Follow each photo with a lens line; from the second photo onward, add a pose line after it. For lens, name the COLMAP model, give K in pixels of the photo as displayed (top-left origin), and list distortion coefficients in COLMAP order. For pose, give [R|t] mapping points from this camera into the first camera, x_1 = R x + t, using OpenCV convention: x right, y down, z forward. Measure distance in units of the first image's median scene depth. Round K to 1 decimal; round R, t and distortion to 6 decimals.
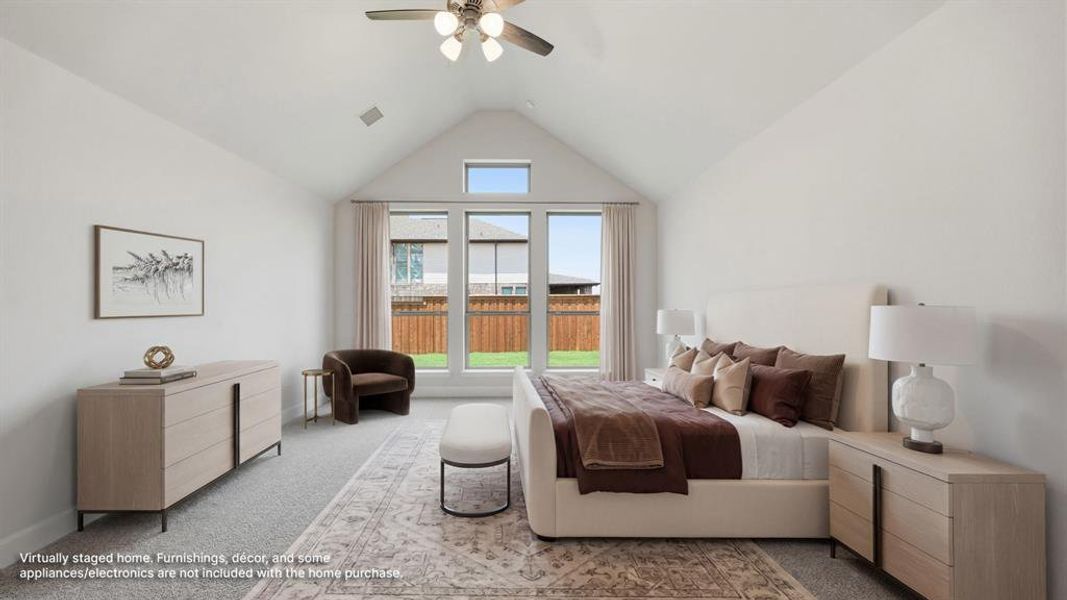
lens RADIAL K [[441.8, 0, 533.5], [0, 441.8, 300.0], [0, 0, 1]] dist [-0.000726, -0.000087]
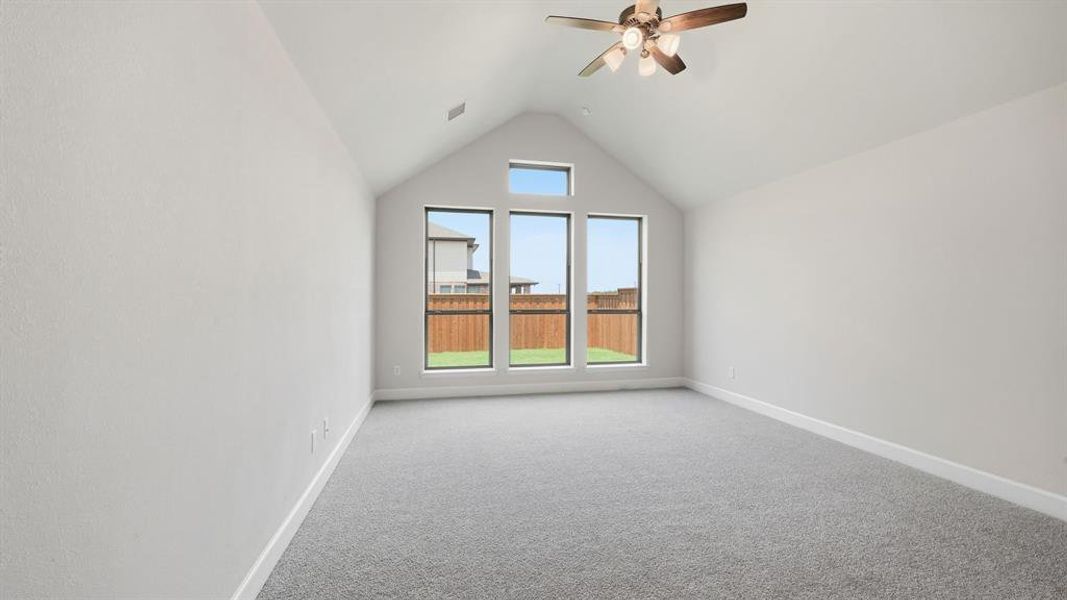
lens RADIAL K [[441.8, 0, 533.5], [0, 441.8, 300.0], [0, 0, 1]] dist [-0.000726, -0.000087]
pose [[0.978901, 0.002430, 0.204323, -0.137084], [-0.002863, 0.999994, 0.001825, 0.000561], [-0.204317, -0.002371, 0.978902, 0.000704]]
